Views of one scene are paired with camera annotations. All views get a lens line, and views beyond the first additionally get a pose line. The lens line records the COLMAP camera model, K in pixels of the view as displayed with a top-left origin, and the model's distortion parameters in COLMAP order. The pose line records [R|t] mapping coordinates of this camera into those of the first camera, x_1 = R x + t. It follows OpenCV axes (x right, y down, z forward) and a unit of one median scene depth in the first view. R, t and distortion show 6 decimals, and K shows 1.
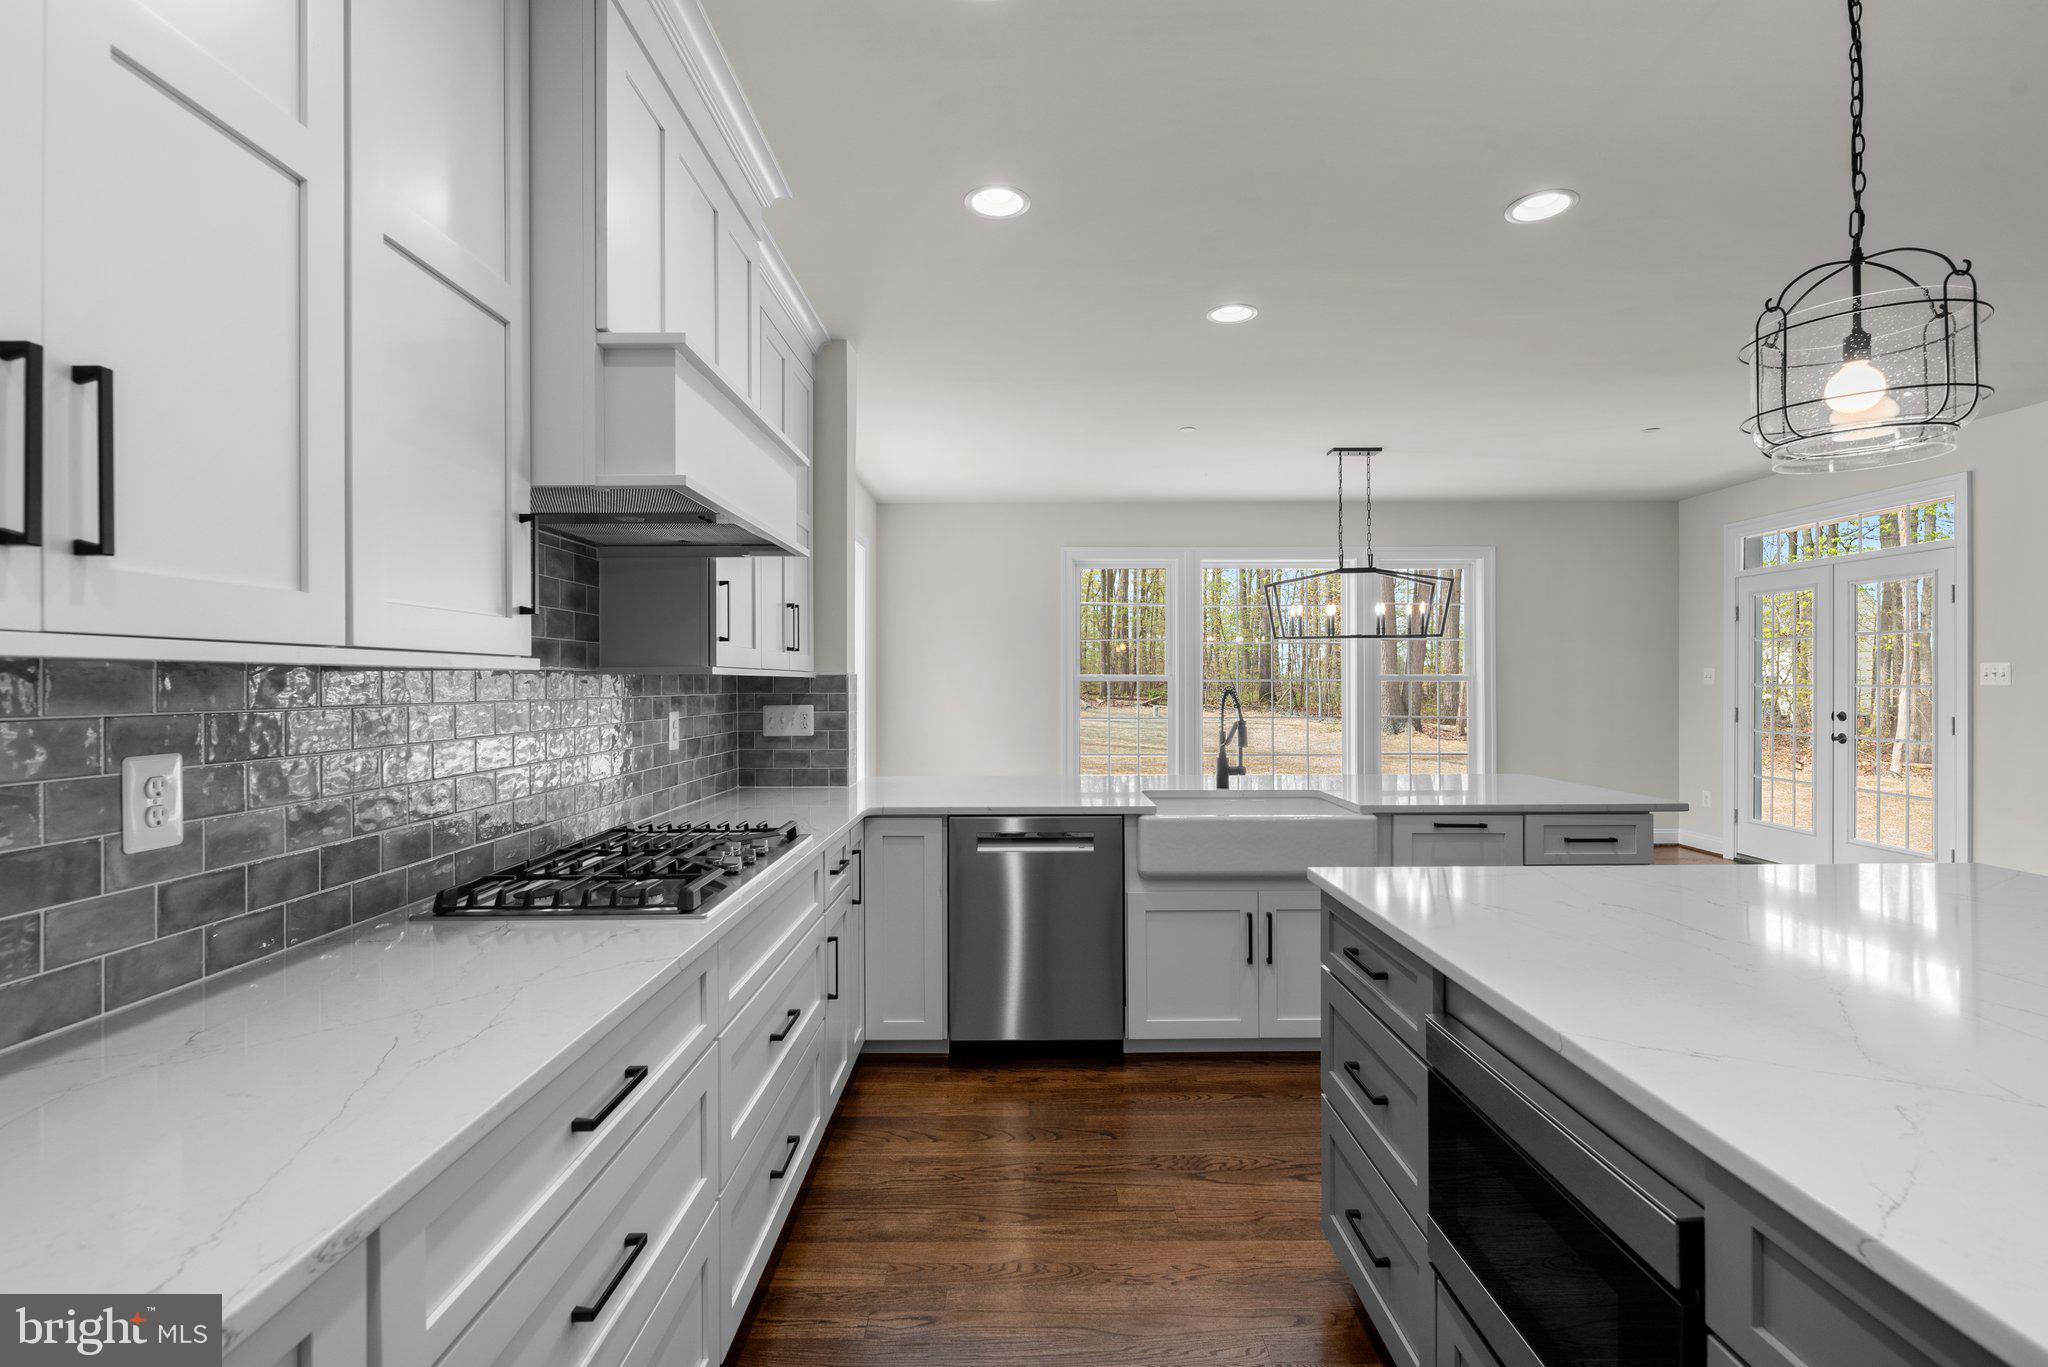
lens RADIAL K [[956.4, 0, 1029.5], [0, 956.4, 672.2], [0, 0, 1]] dist [0.000662, -0.001487]
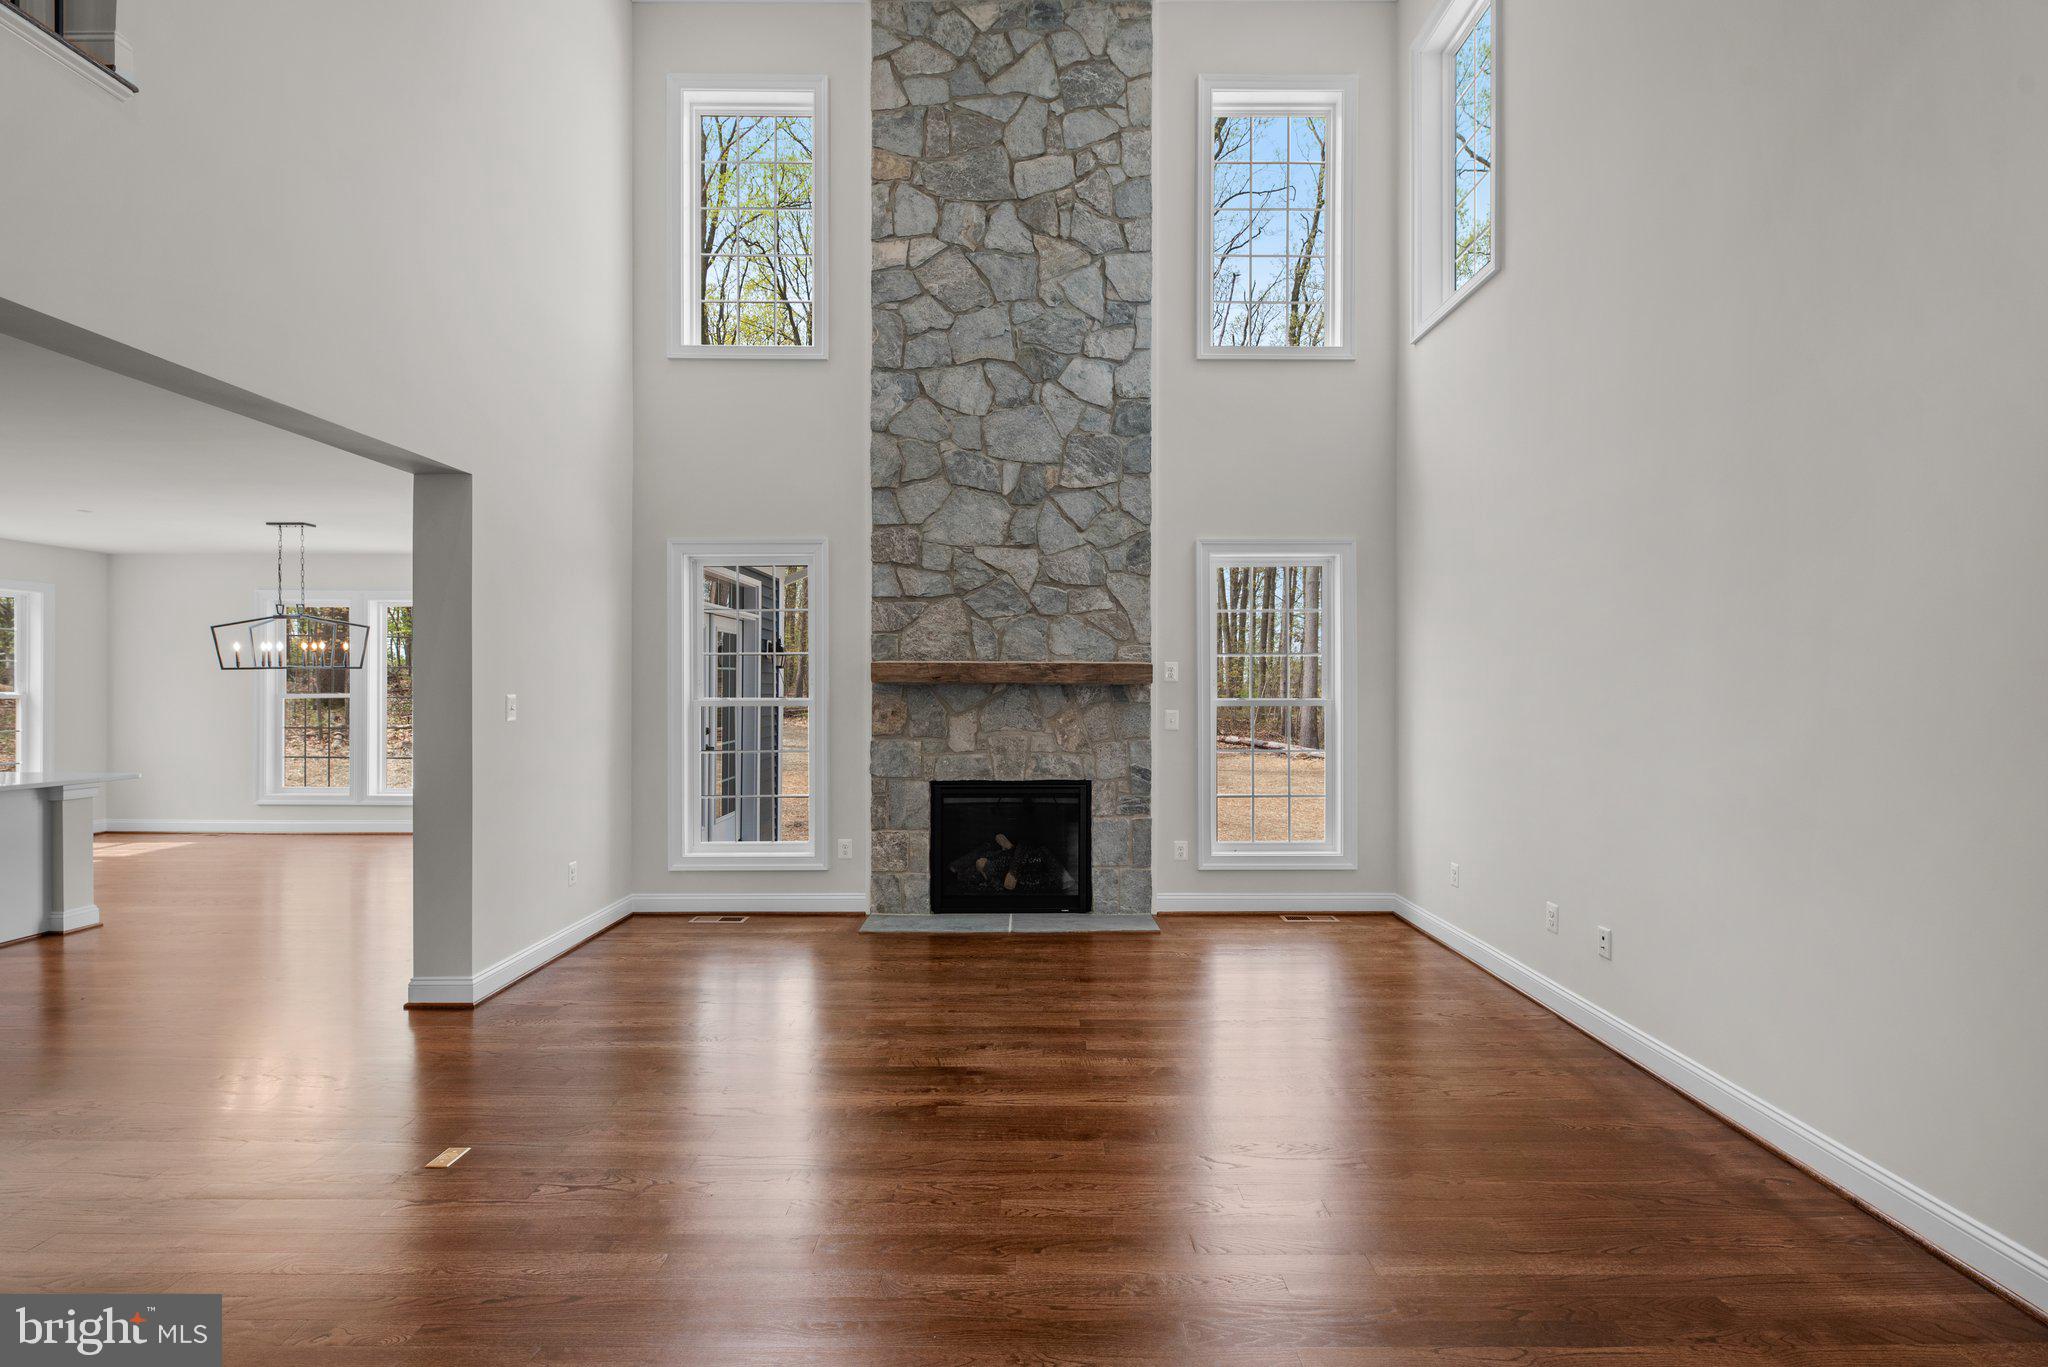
lens RADIAL K [[915.8, 0, 1029.7], [0, 915.8, 690.8], [0, 0, 1]] dist [0.003025, -0.000064]
pose [[0.999983, 0.005604, -0.001782, 2.046033], [-0.005588, 0.999946, 0.008707, -0.035345], [0.001831, -0.008697, 0.999961, -0.363100]]
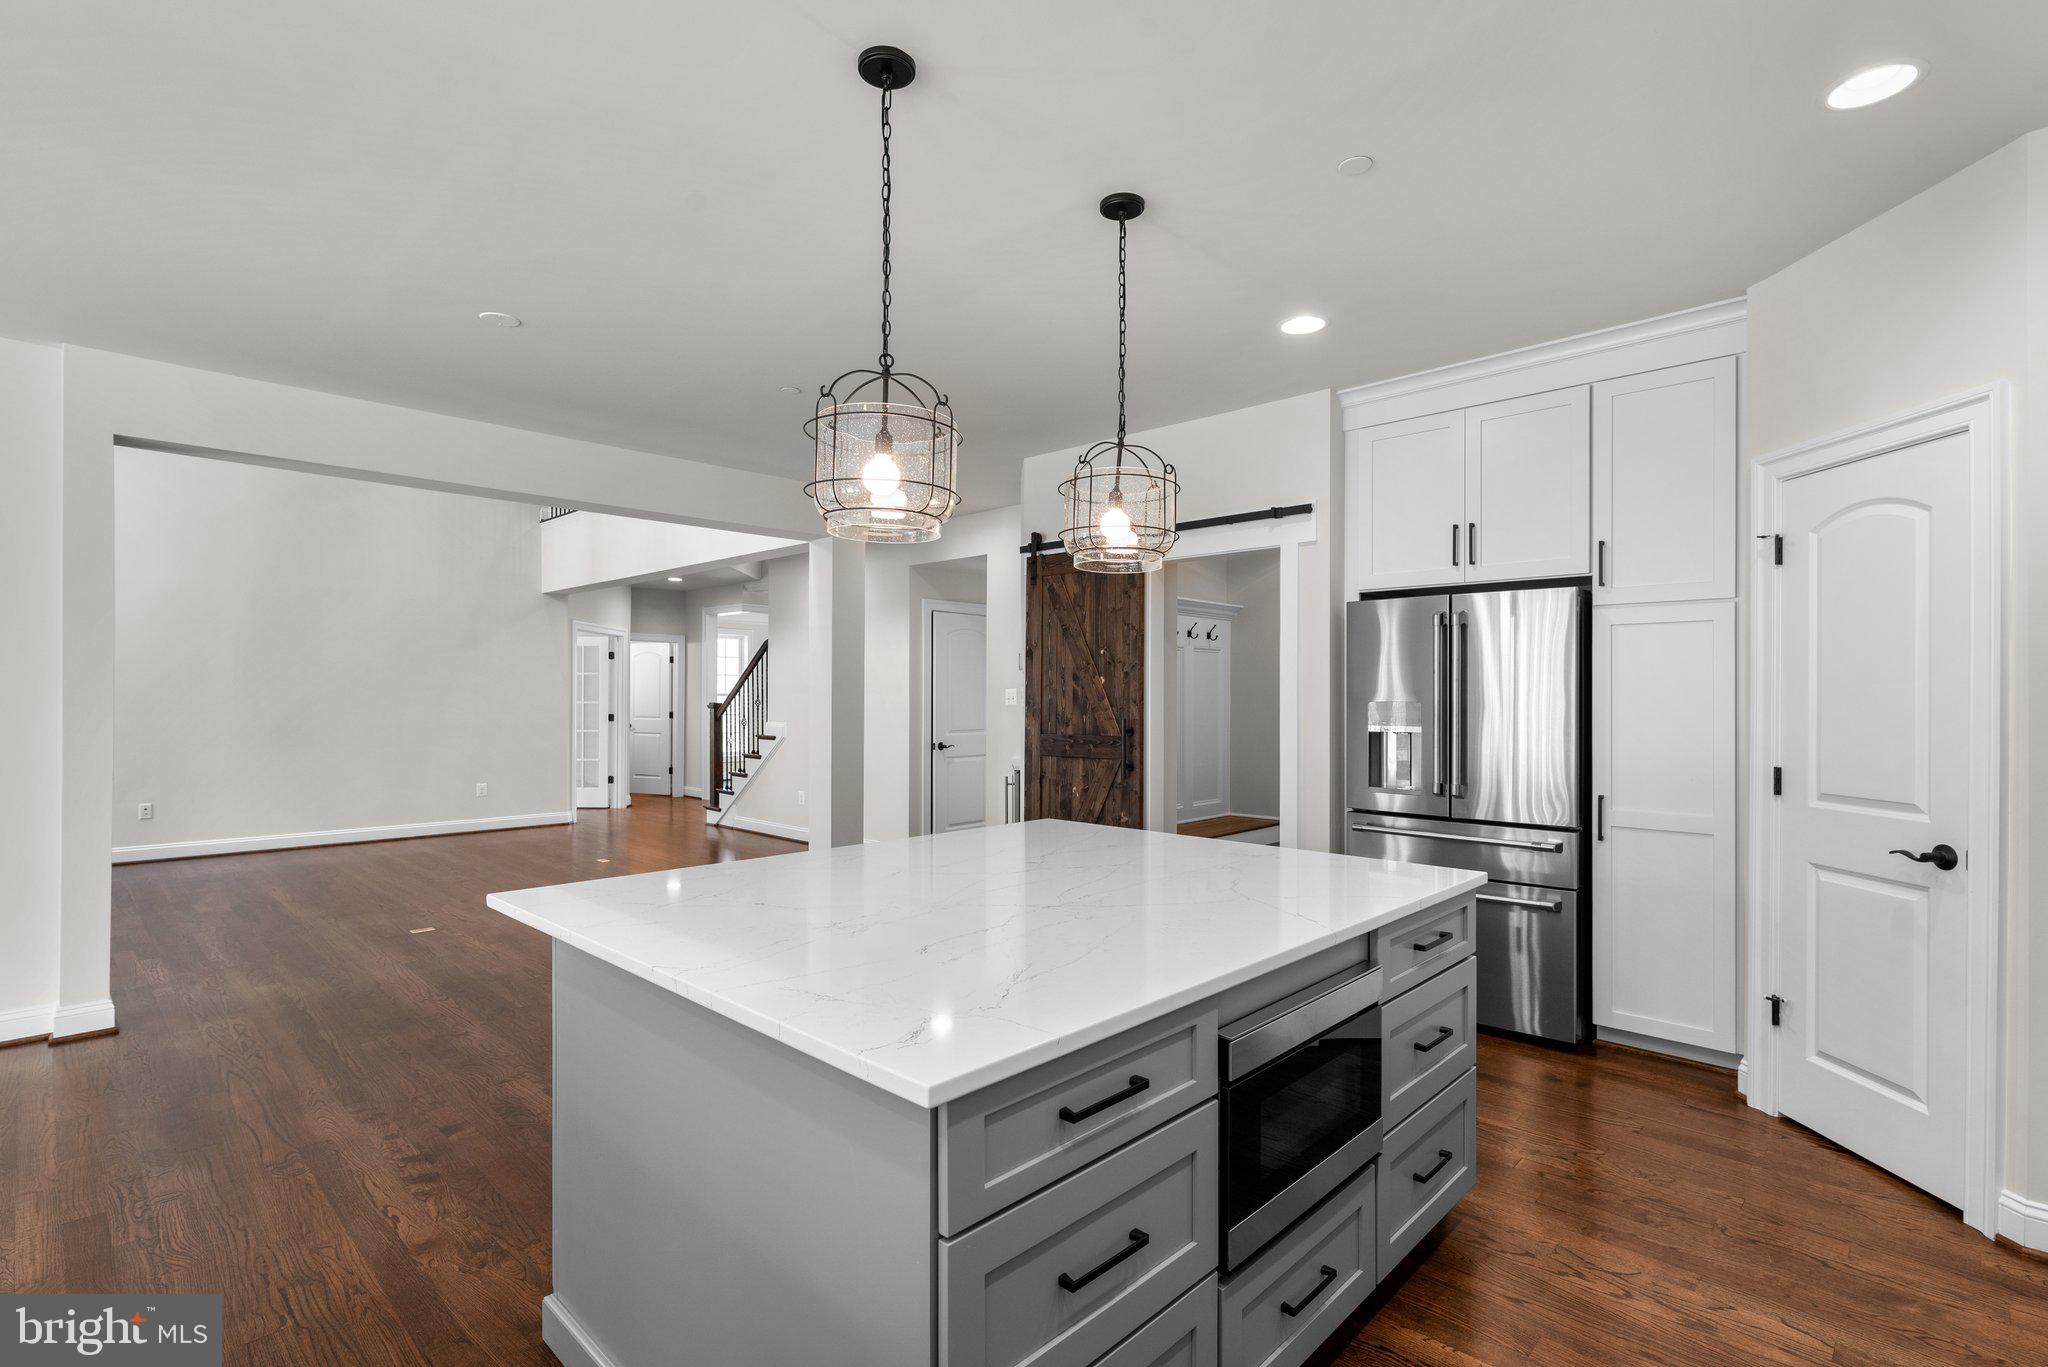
lens RADIAL K [[958.4, 0, 1030.5], [0, 958.4, 689.8], [0, 0, 1]] dist [-0.001714, -0.000468]
pose [[-0.720518, 0.007780, 0.693392, -0.063913], [-0.001682, 0.999915, -0.012967, 0.005092], [-0.693434, -0.010509, -0.720444, 0.768431]]
